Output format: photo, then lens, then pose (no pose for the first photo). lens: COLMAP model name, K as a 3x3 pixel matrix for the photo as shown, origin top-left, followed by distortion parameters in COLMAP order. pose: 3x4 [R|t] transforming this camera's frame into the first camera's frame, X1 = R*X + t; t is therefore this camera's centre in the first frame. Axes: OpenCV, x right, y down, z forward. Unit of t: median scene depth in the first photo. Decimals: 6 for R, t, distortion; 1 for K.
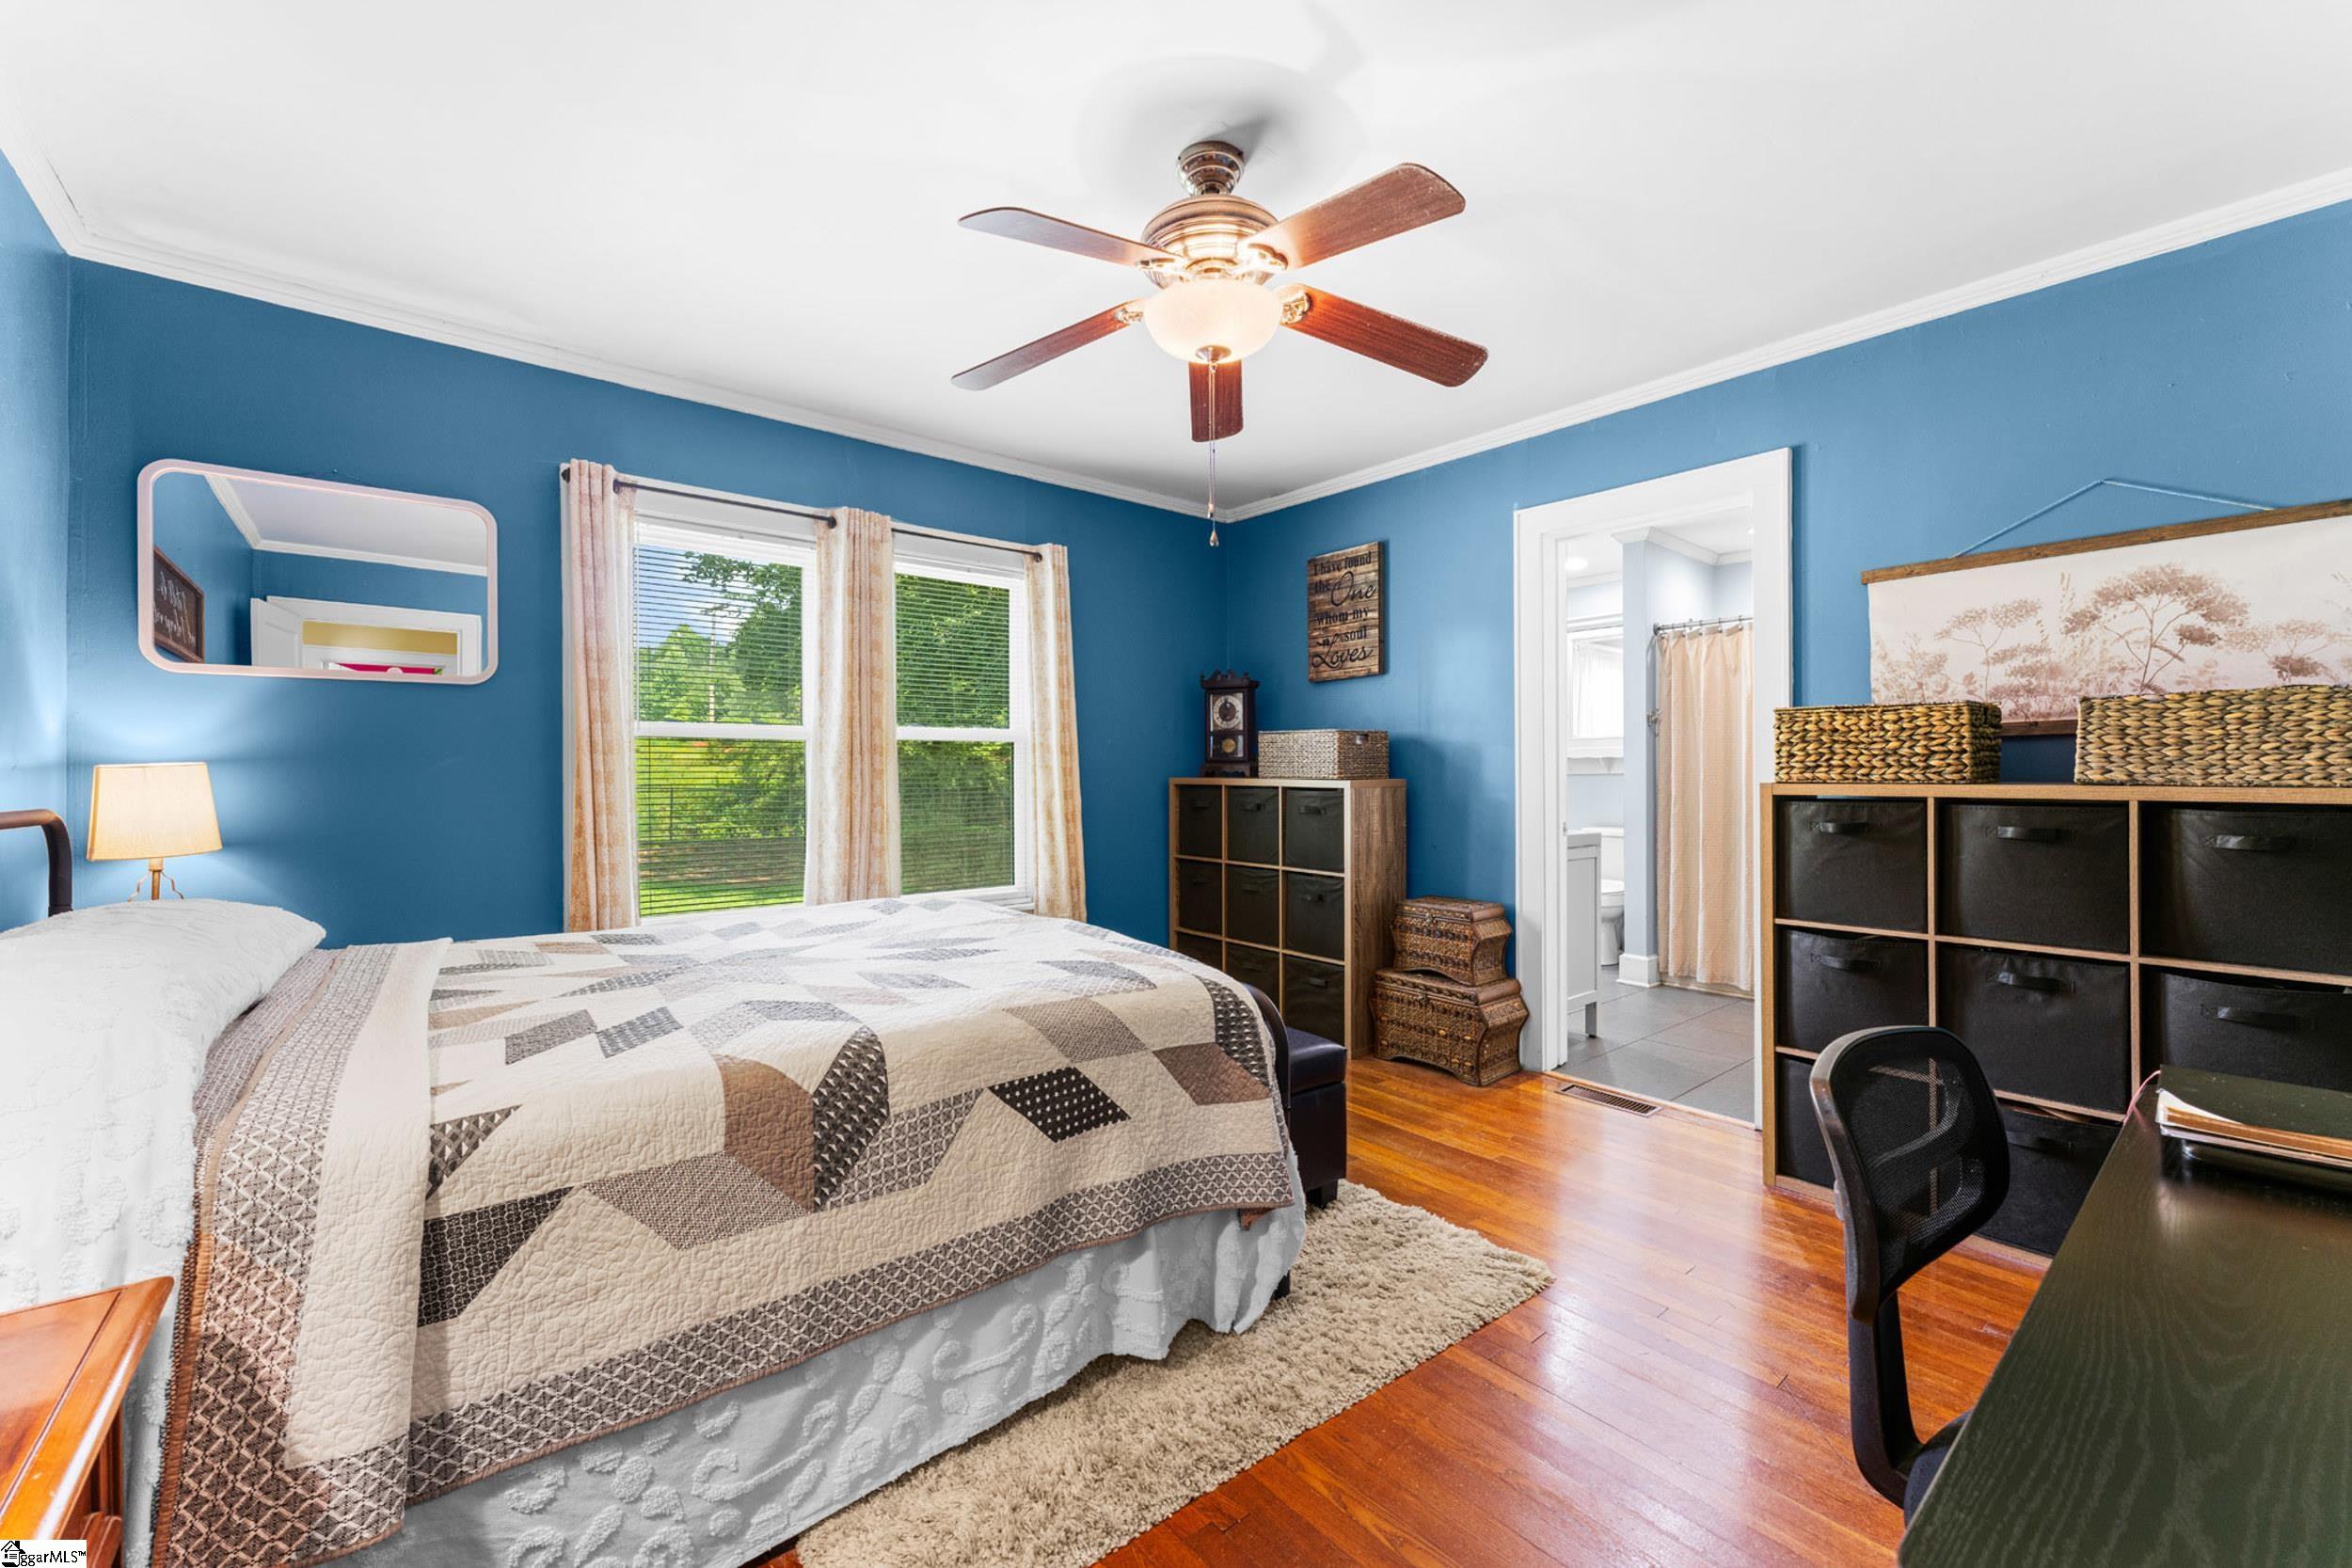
lens RADIAL K [[944.3, 0, 1161.8], [0, 944.3, 771.2], [0, 0, 1]] dist [0.013722, 0.000070]
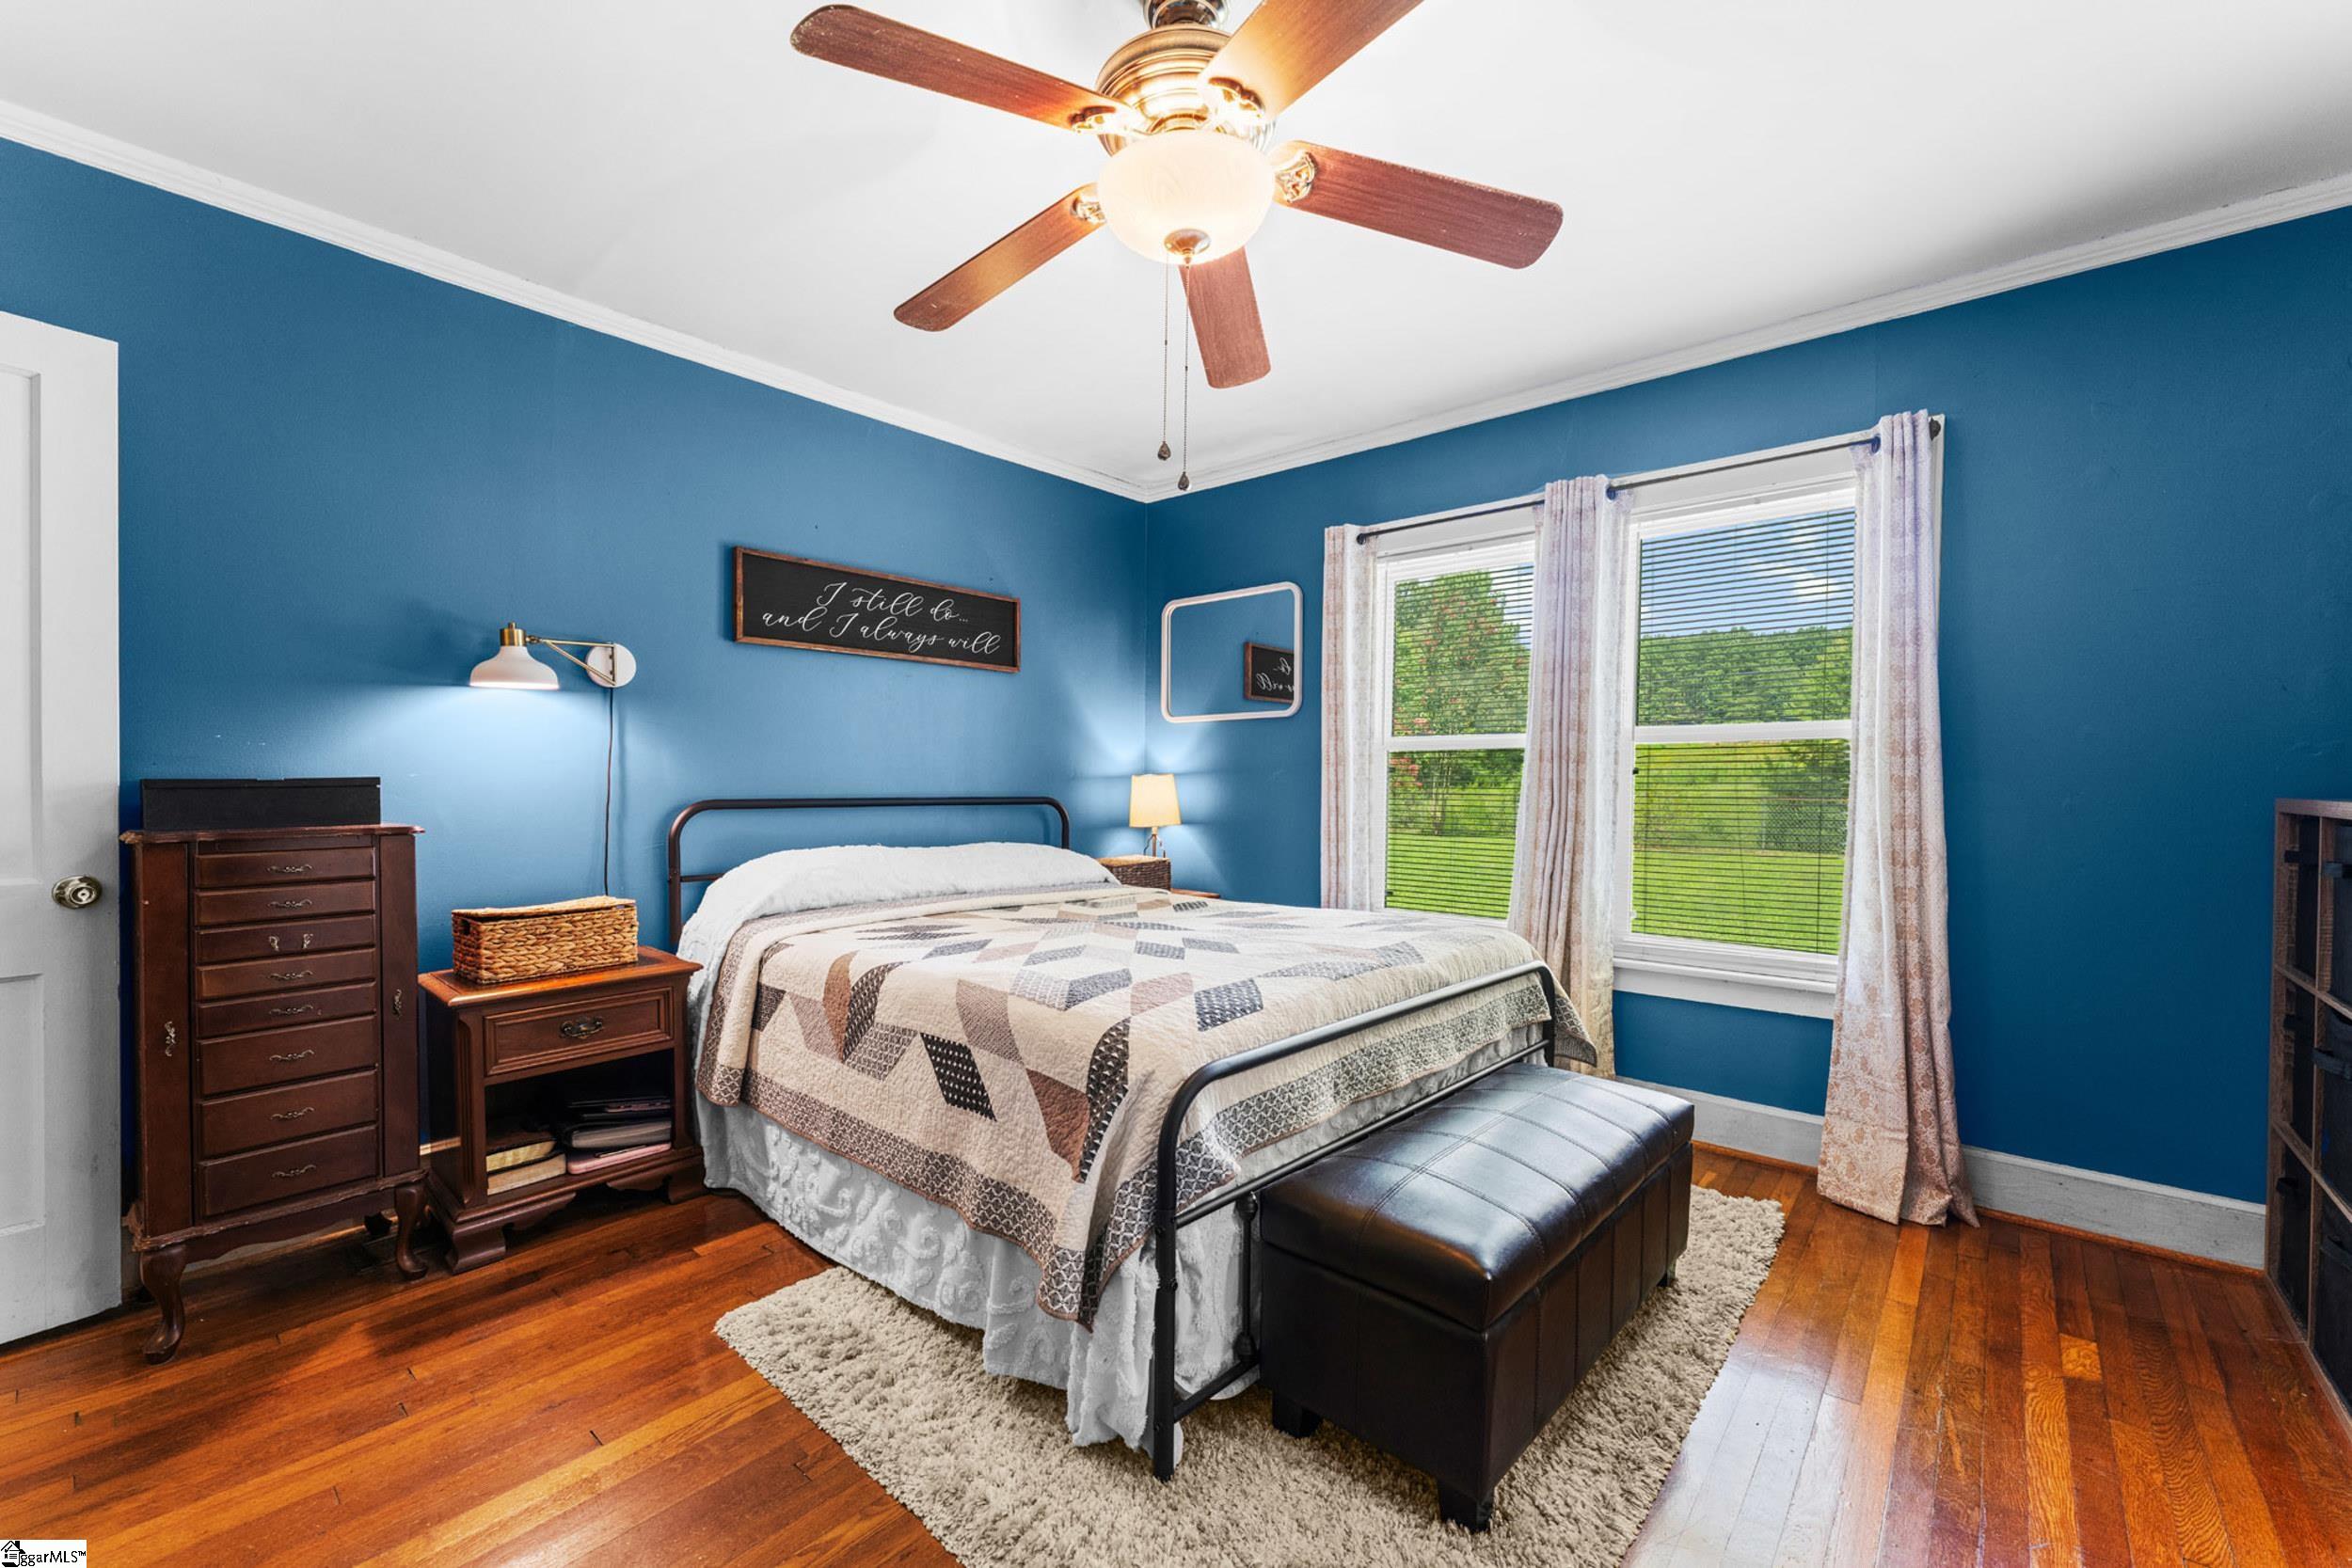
lens RADIAL K [[944.3, 0, 1162.8], [0, 944.3, 799.7], [0, 0, 1]] dist [0.013722, 0.000070]
pose [[0.170454, 0.020932, -0.985143, 1.030030], [-0.005959, 0.999778, 0.020212, 0.002053], [0.985348, 0.002425, 0.170541, 1.045047]]
